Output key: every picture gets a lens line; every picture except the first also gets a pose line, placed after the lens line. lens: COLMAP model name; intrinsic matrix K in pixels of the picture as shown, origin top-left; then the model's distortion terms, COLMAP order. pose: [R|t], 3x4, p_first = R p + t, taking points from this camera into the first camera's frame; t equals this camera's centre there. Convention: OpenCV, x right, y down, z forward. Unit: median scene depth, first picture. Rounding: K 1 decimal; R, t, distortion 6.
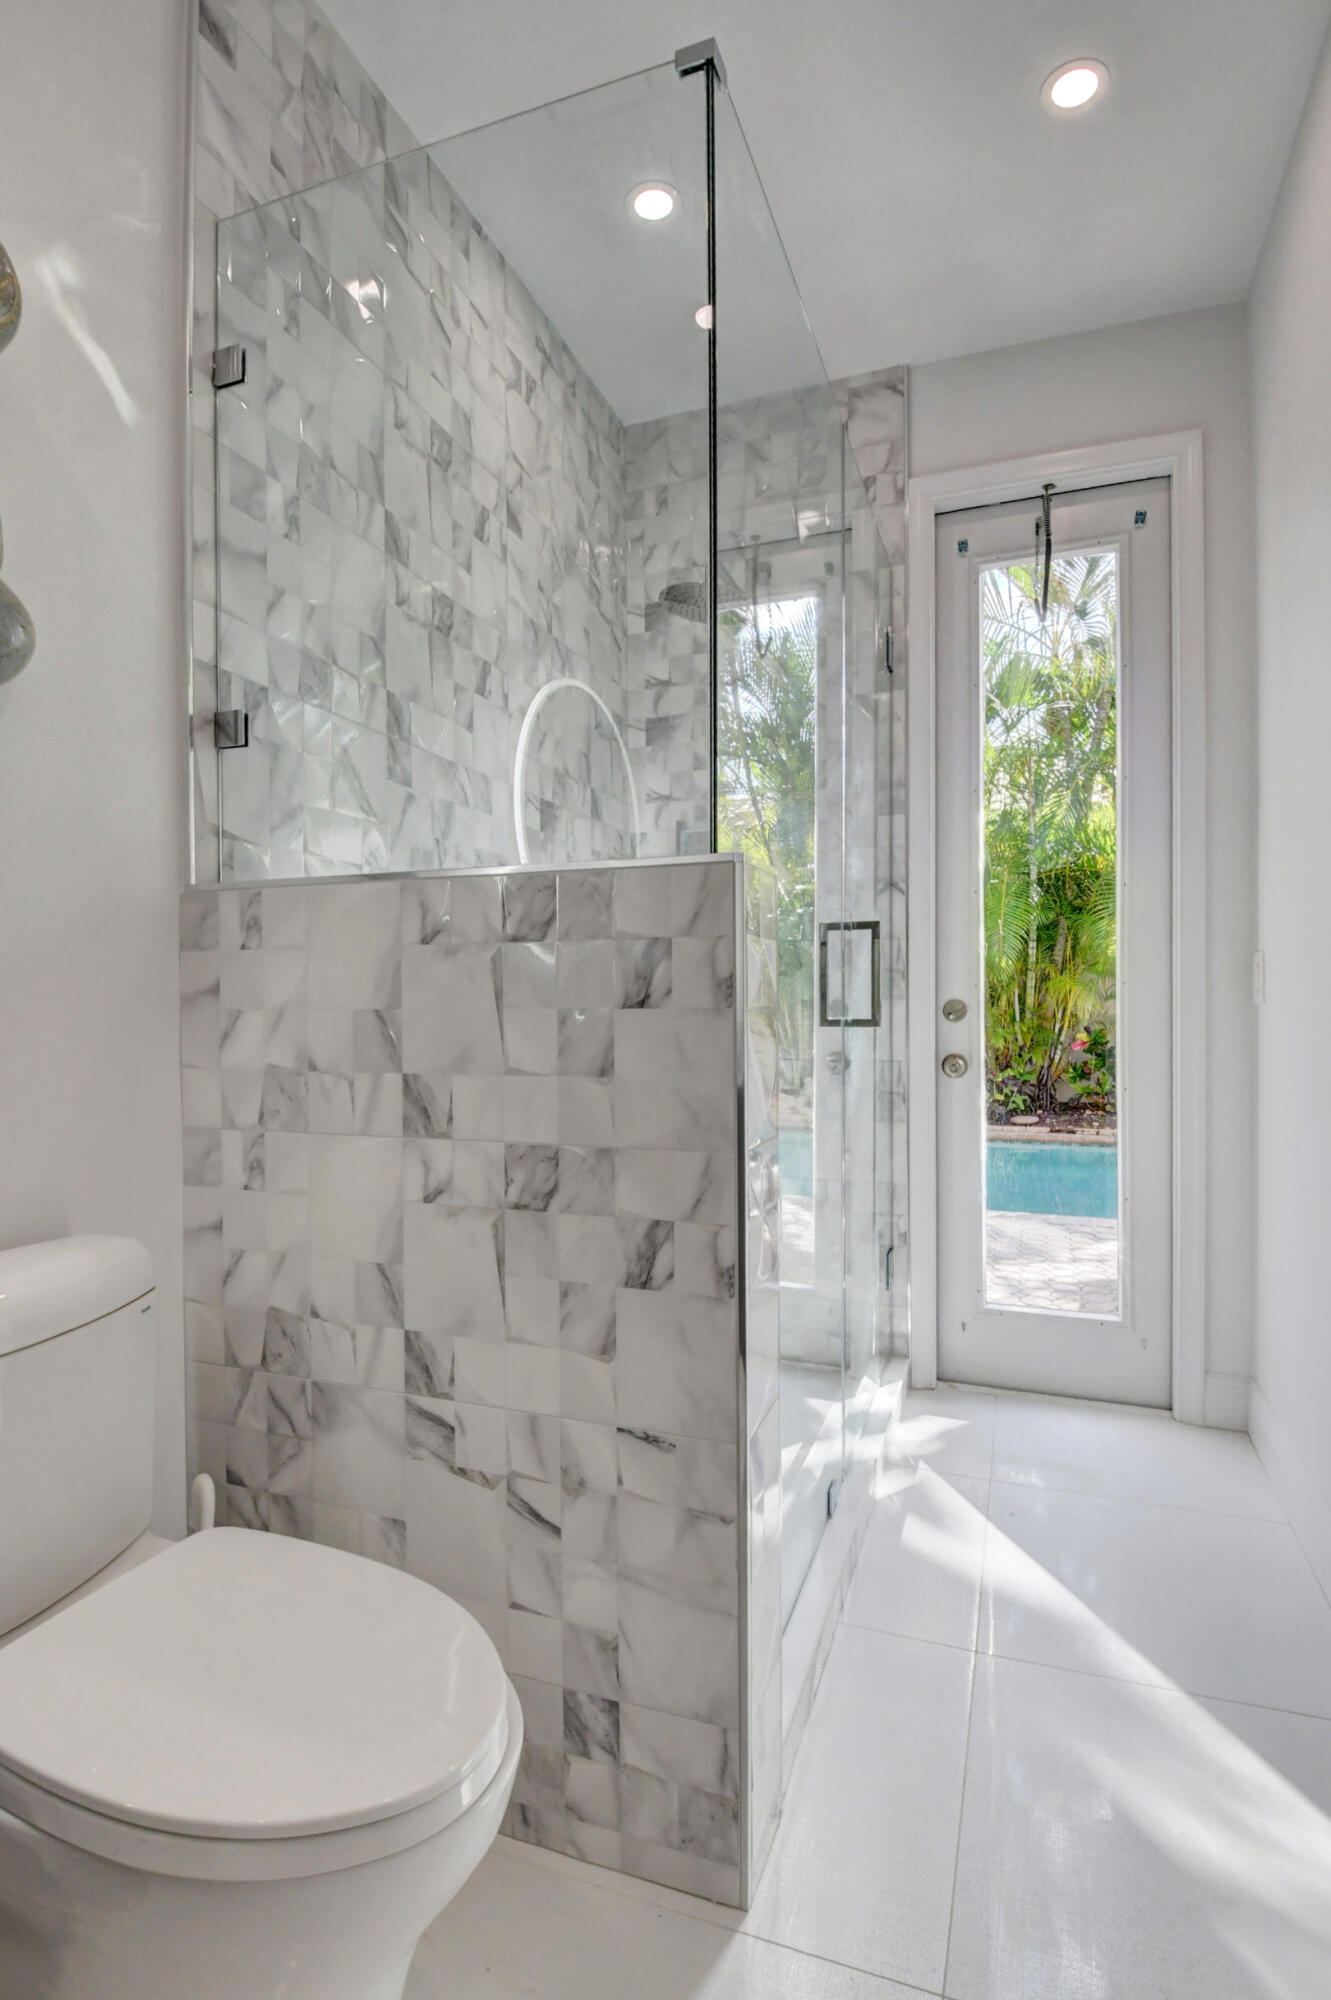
lens RADIAL K [[958.6, 0, 667.0], [0, 958.6, 1005.3], [0, 0, 1]] dist [0.028915, -0.043515]
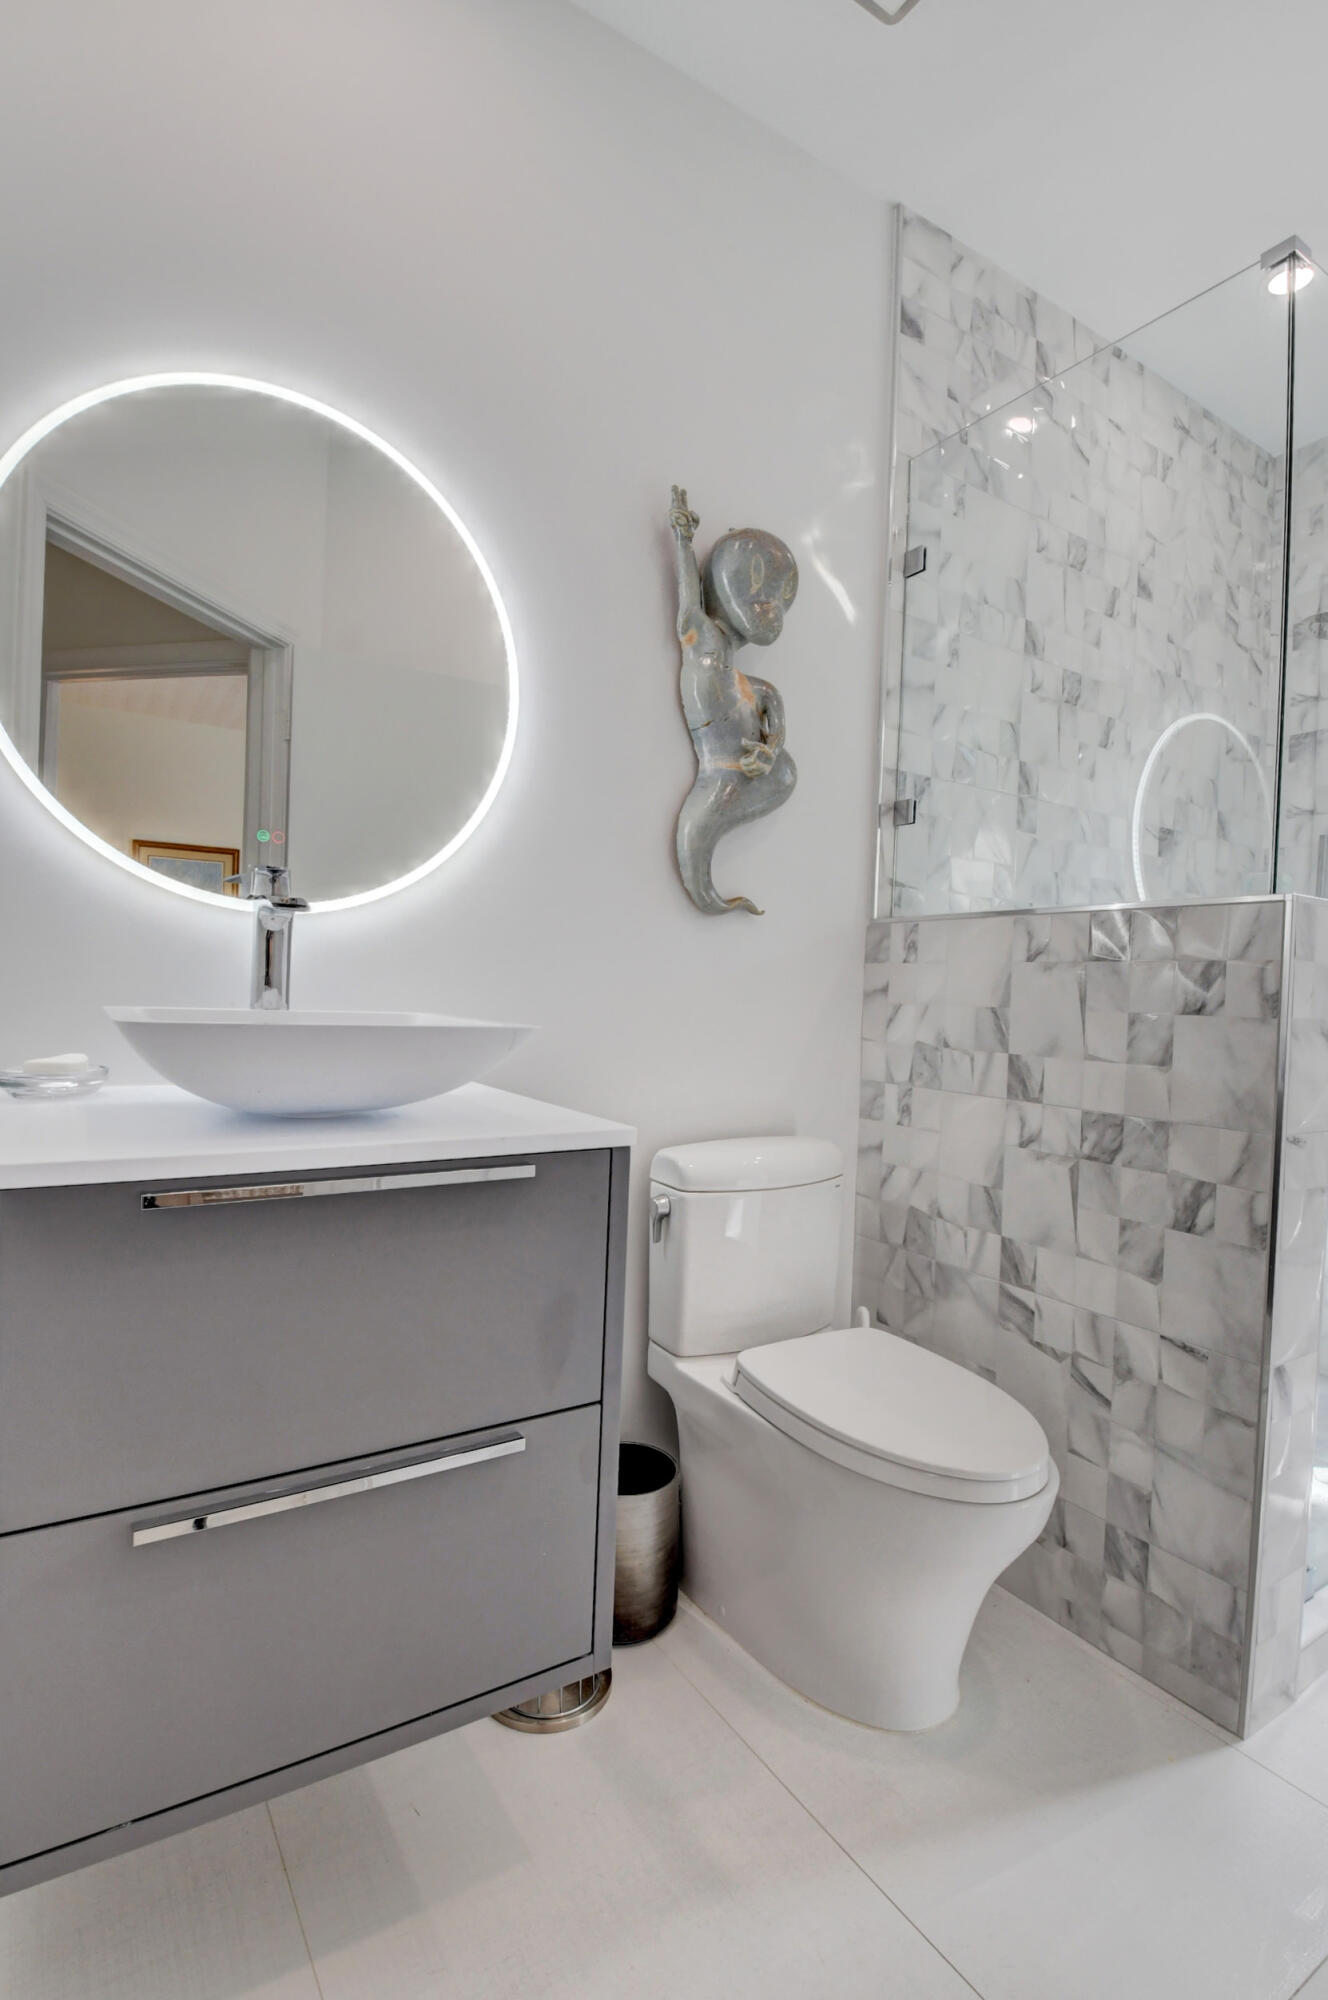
lens RADIAL K [[958.6, 0, 665.5], [0, 958.6, 1005.3], [0, 0, 1]] dist [0.028915, -0.043515]
pose [[0.797948, 0.045138, -0.601034, 0.154204], [-0.047238, 0.998808, 0.012297, 0.006595], [0.600873, 0.018580, 0.799129, -0.394860]]
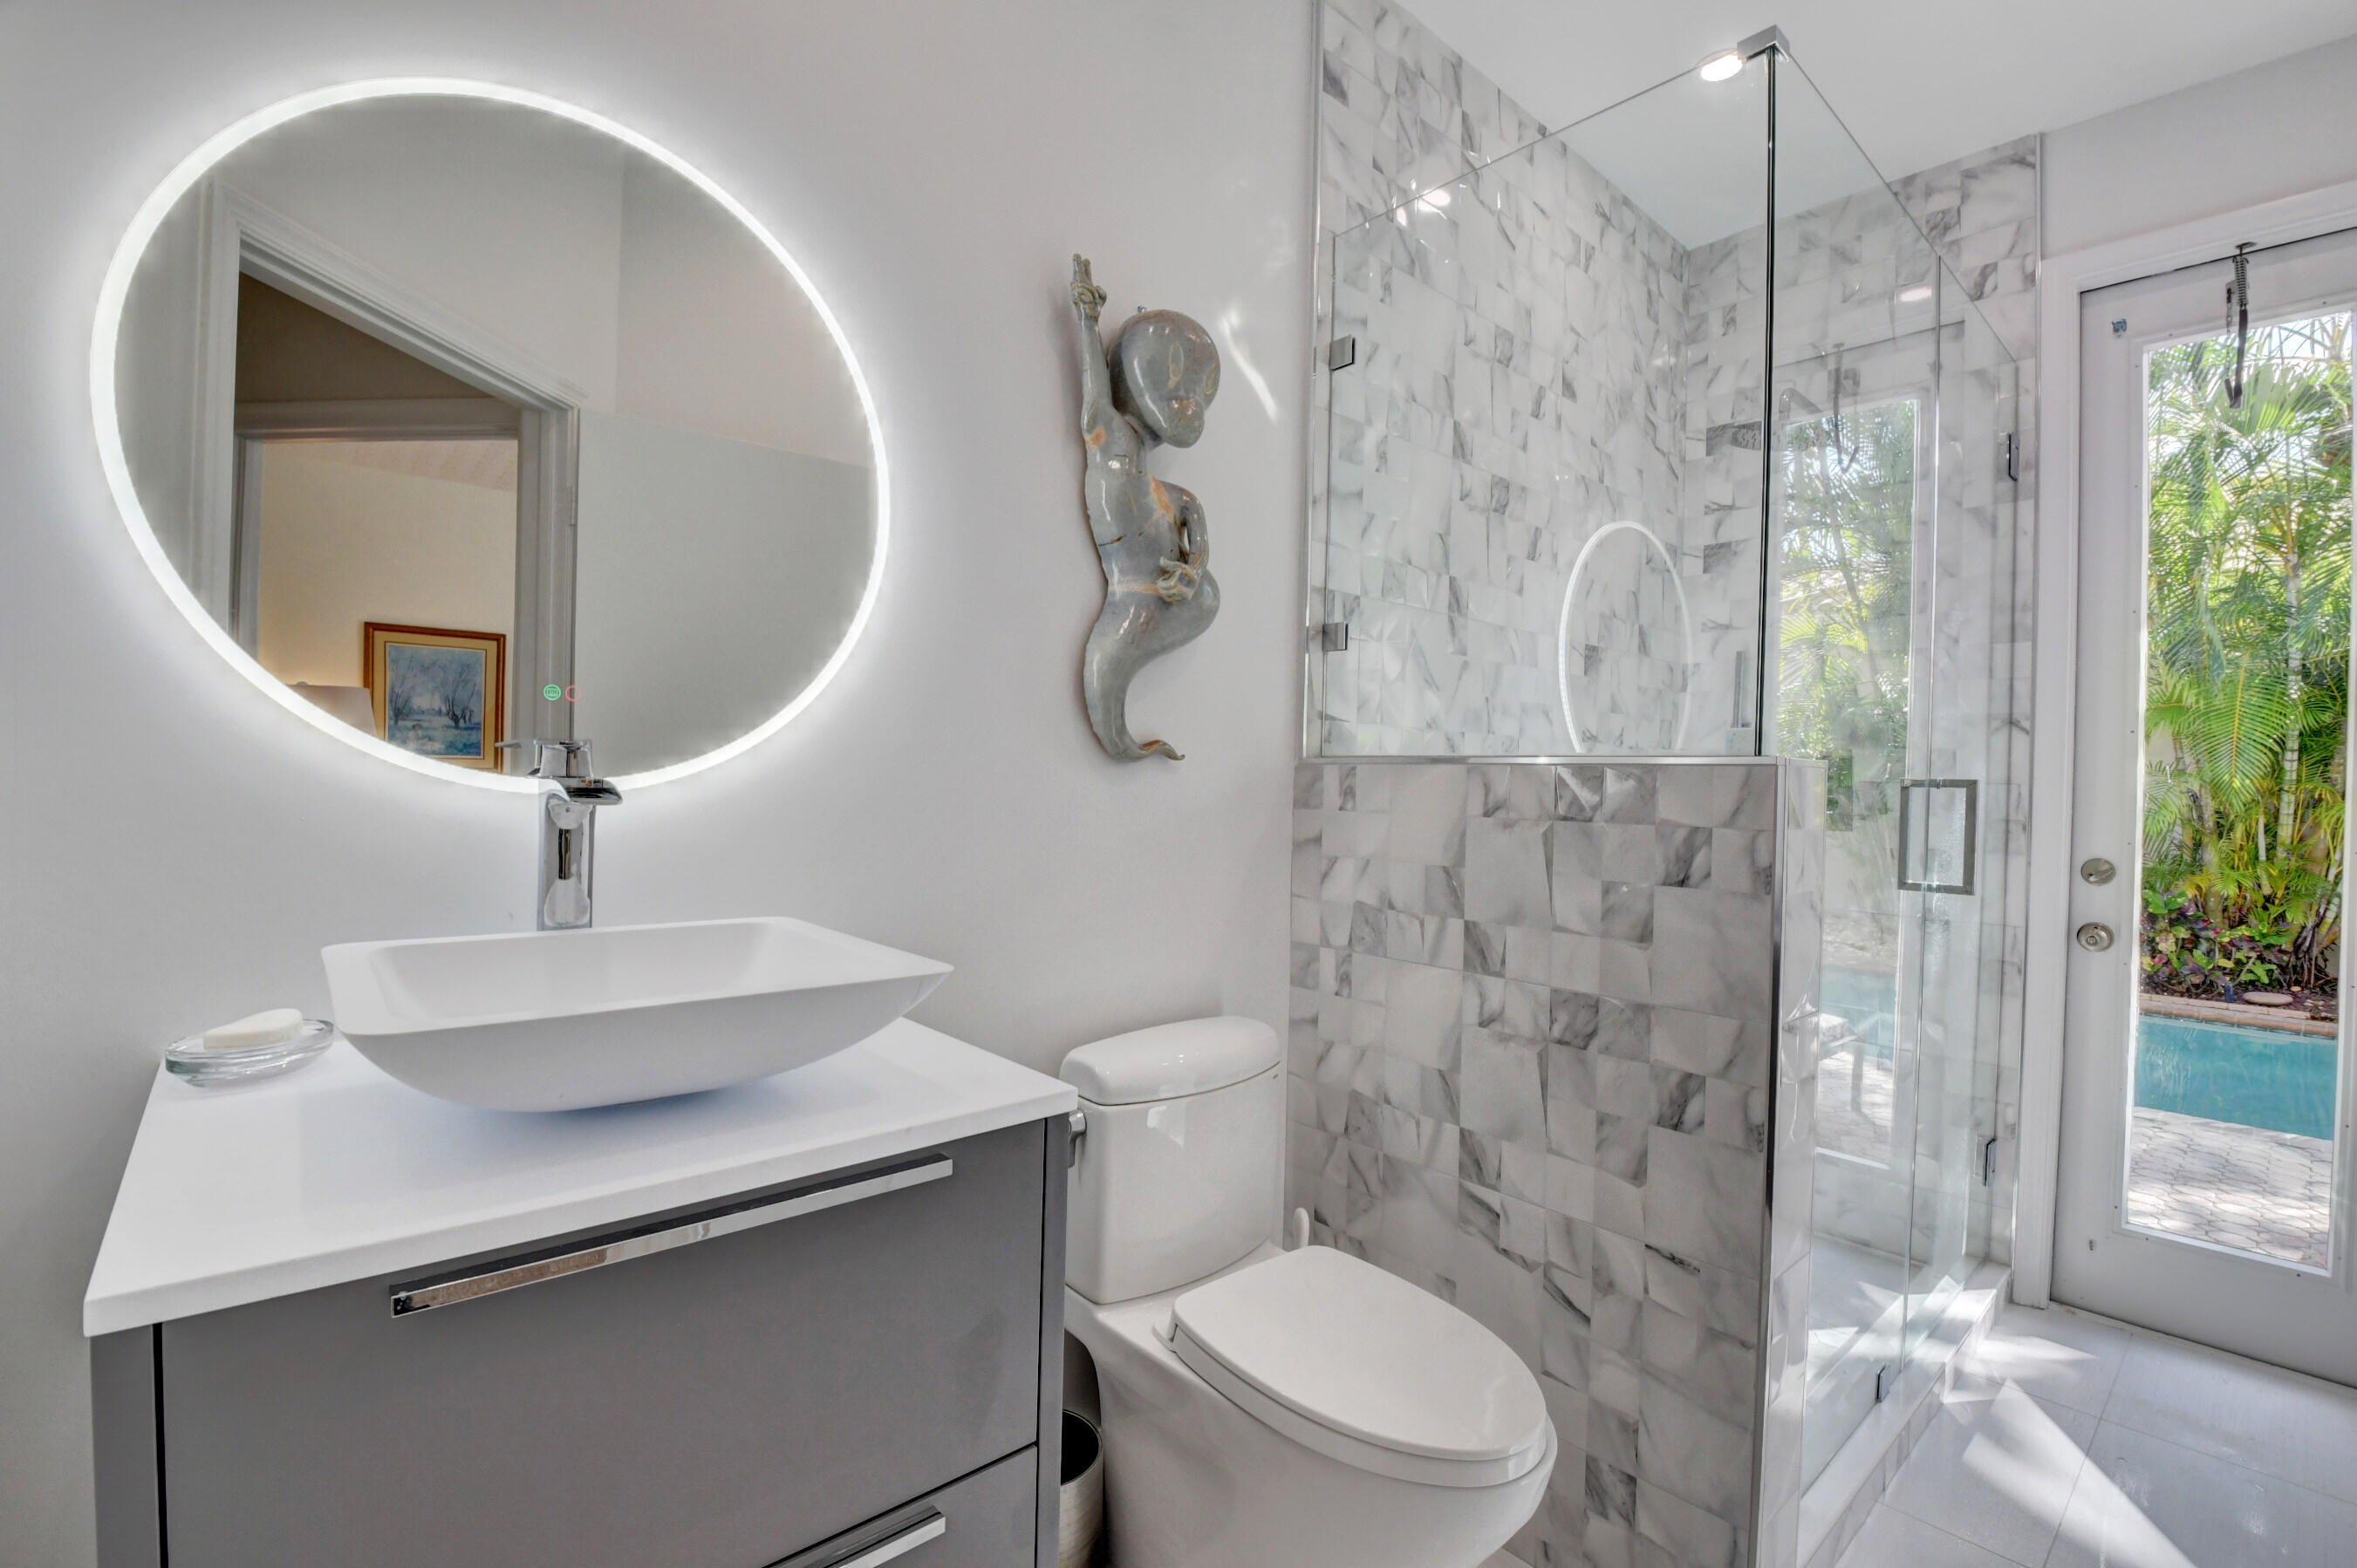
lens RADIAL K [[1040.7, 0, 1176.4], [0, 1040.7, 784.1], [0, 0, 1]] dist [0.018825, -0.031324]
pose [[0.882213, 0.030511, -0.469861, 0.020905], [-0.033108, 0.999448, 0.002738, -0.089173], [0.469685, 0.013140, 0.882736, -0.337664]]
